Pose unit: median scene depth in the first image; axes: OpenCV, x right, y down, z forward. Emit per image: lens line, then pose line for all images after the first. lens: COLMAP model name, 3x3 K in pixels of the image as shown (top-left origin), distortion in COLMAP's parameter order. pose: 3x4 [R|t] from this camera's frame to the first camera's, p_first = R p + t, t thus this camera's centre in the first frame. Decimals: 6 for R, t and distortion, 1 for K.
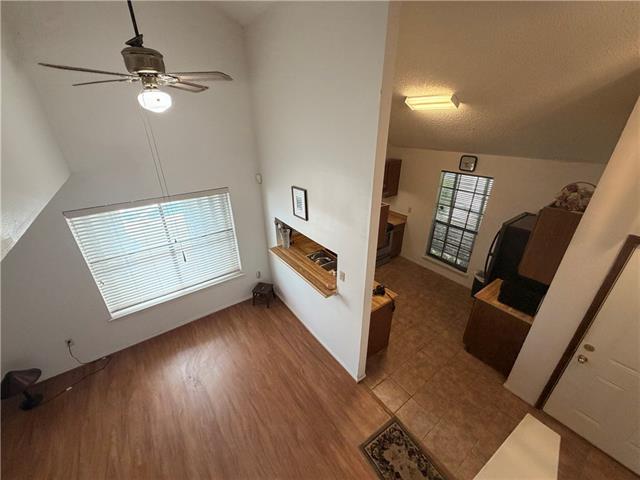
lens RADIAL K [[251.1, 0, 318.9], [0, 251.1, 240.2], [0, 0, 1]] dist [-0.003860, -0.000279]
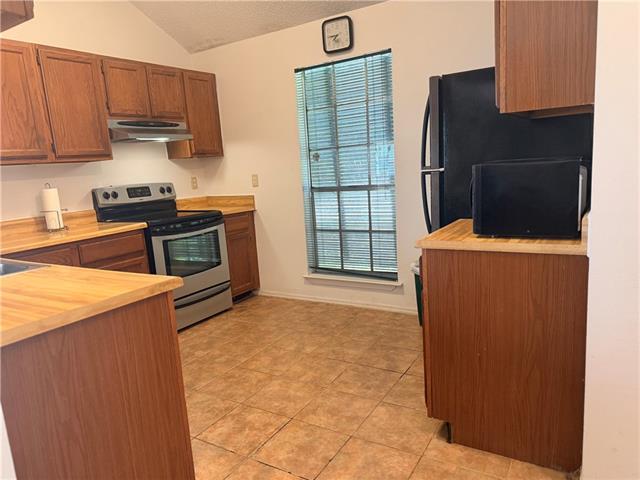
lens RADIAL K [[441.0, 0, 320.9], [0, 441.0, 241.1], [0, 0, 1]] dist [-0.001837, -0.000822]
pose [[0.919972, -0.119305, 0.373386, 0.205847], [0.217374, 0.947947, -0.232690, 0.233321], [-0.326189, 0.295233, 0.898019, 0.368818]]
